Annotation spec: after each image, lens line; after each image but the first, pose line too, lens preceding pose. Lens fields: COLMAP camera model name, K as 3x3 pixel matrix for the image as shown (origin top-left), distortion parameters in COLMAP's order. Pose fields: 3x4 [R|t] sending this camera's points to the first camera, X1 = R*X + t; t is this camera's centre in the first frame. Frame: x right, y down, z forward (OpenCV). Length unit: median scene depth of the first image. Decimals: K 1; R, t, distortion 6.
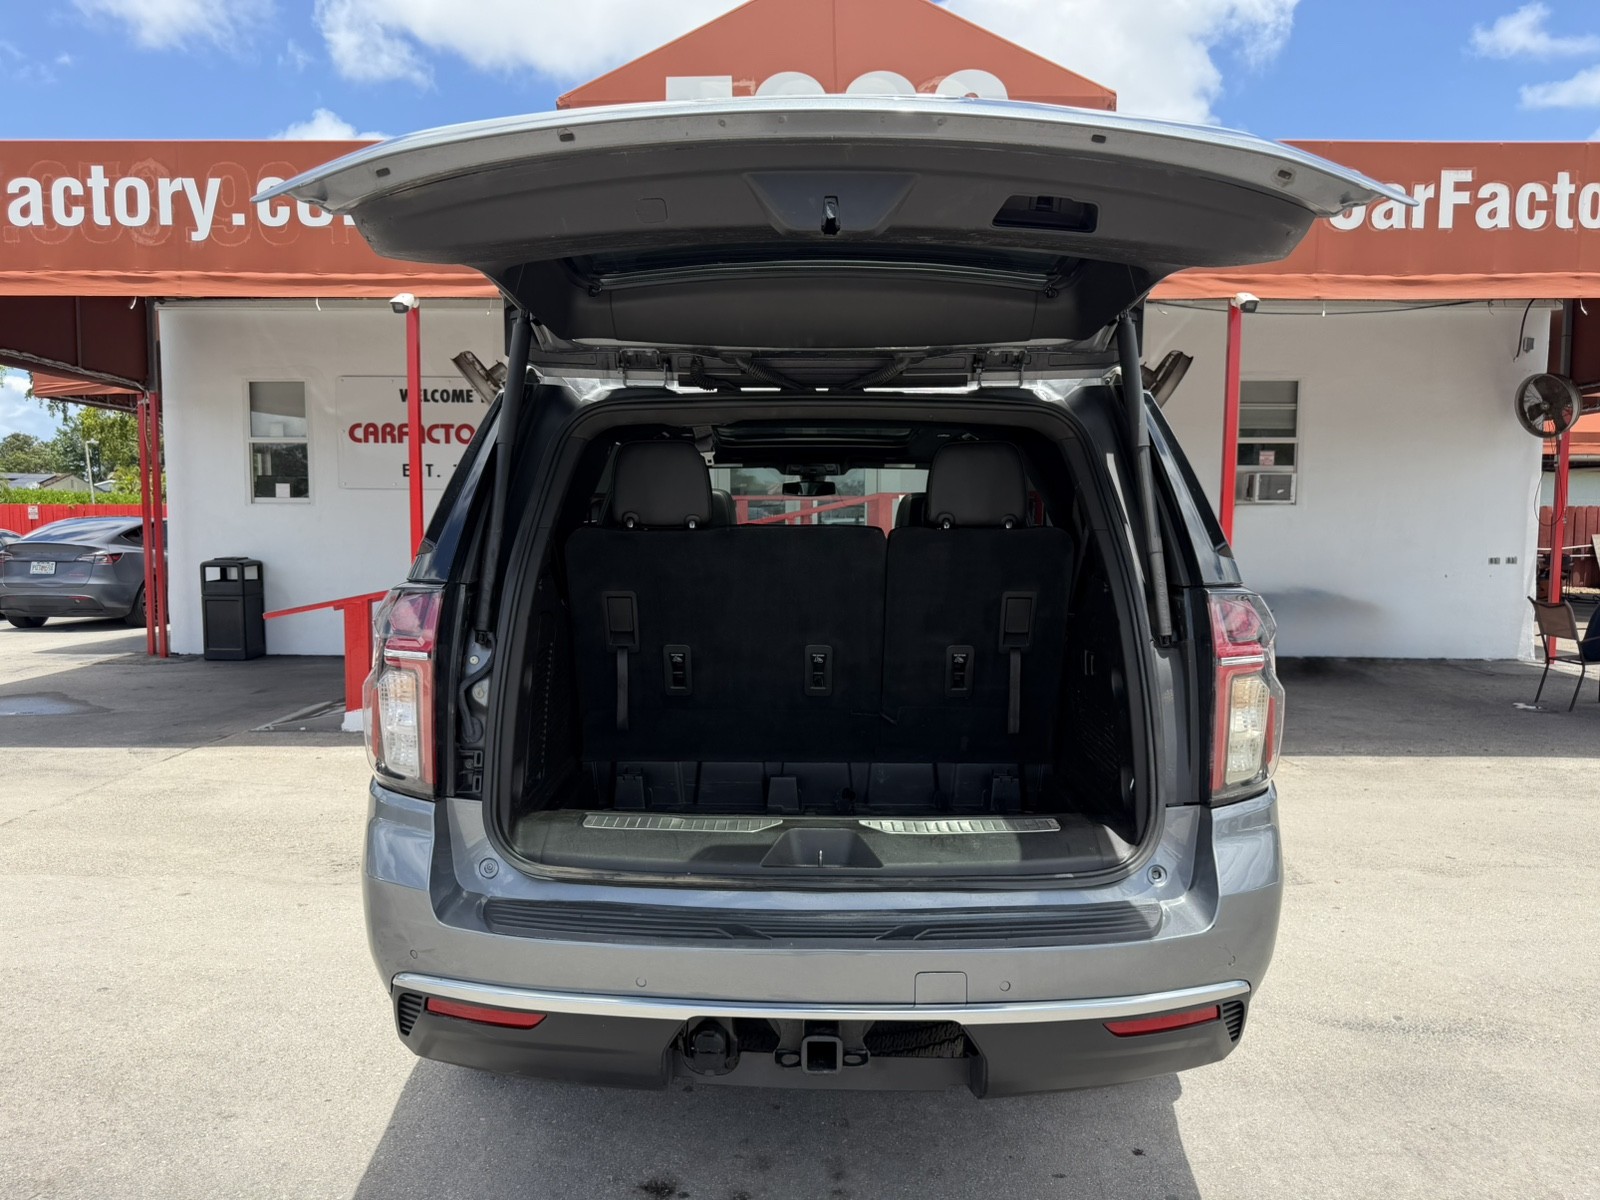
lens RADIAL K [[1135.7, 0, 798.7], [0, 1135.7, 614.2], [0, 0, 1]] dist [0.001022, -0.005834]
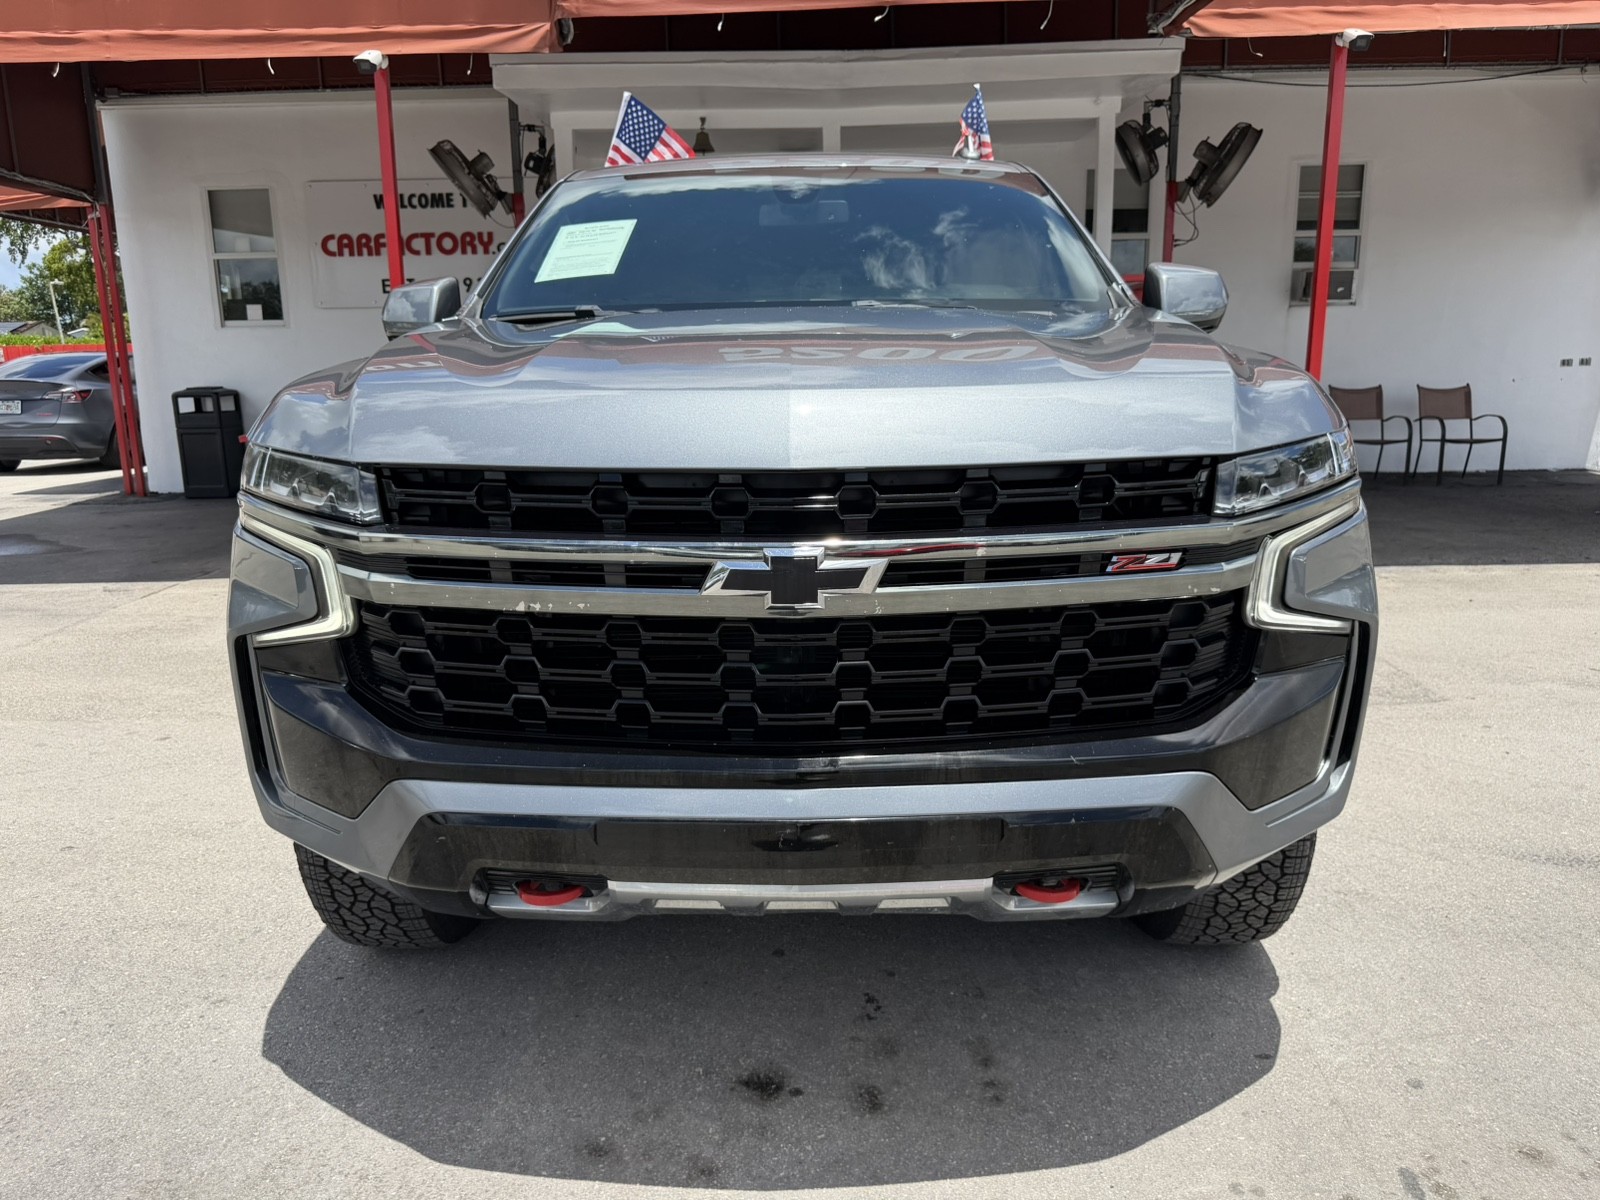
lens RADIAL K [[1146.0, 0, 797.3], [0, 1146.0, 605.9], [0, 0, 1]] dist [-0.008654, 0.005122]
pose [[0.999788, -0.020536, -0.001567, -0.032633], [0.020564, 0.991071, 0.131738, 0.025594], [-0.001153, -0.131742, 0.991283, 0.090763]]
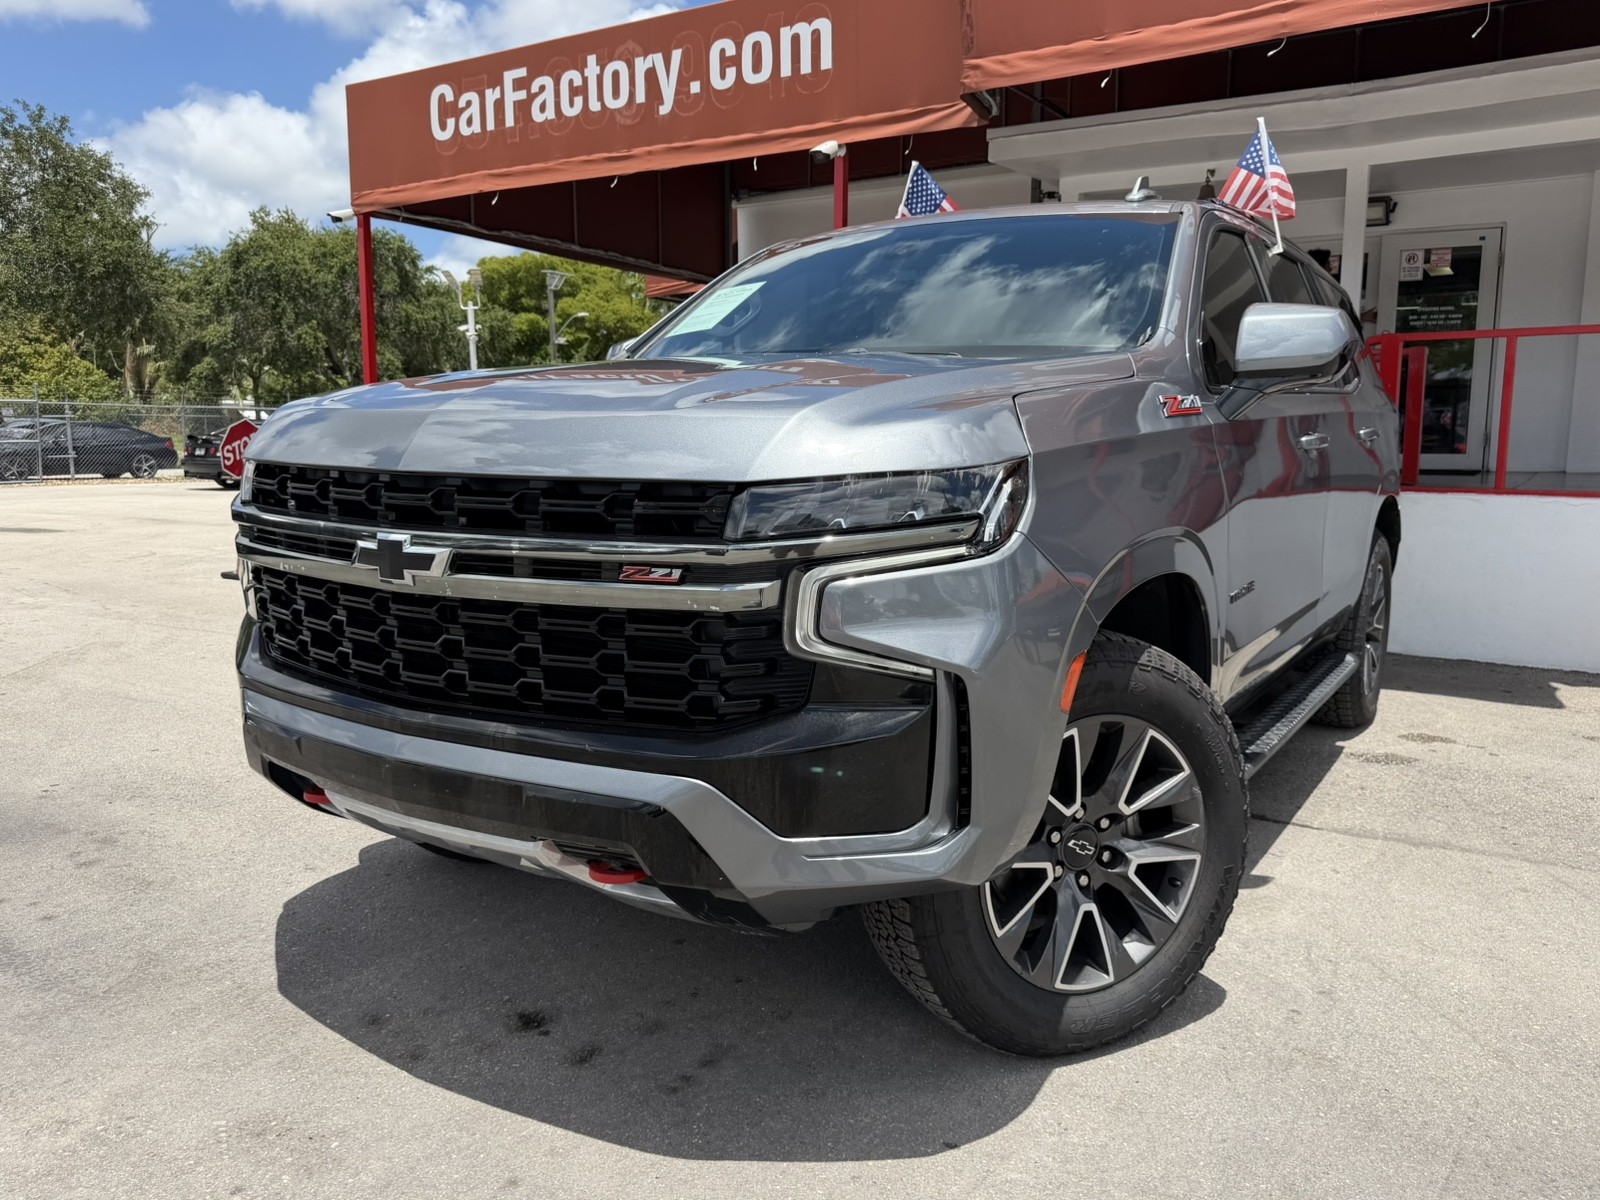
lens RADIAL K [[1203.4, 0, 822.9], [0, 1203.4, 606.5], [0, 0, 1]] dist [0.000638, -0.003152]
pose [[0.853526, 0.075216, -0.515592, 0.200243], [-0.043428, 0.996352, 0.073458, 0.034428], [0.519237, -0.040307, 0.853679, 0.113473]]
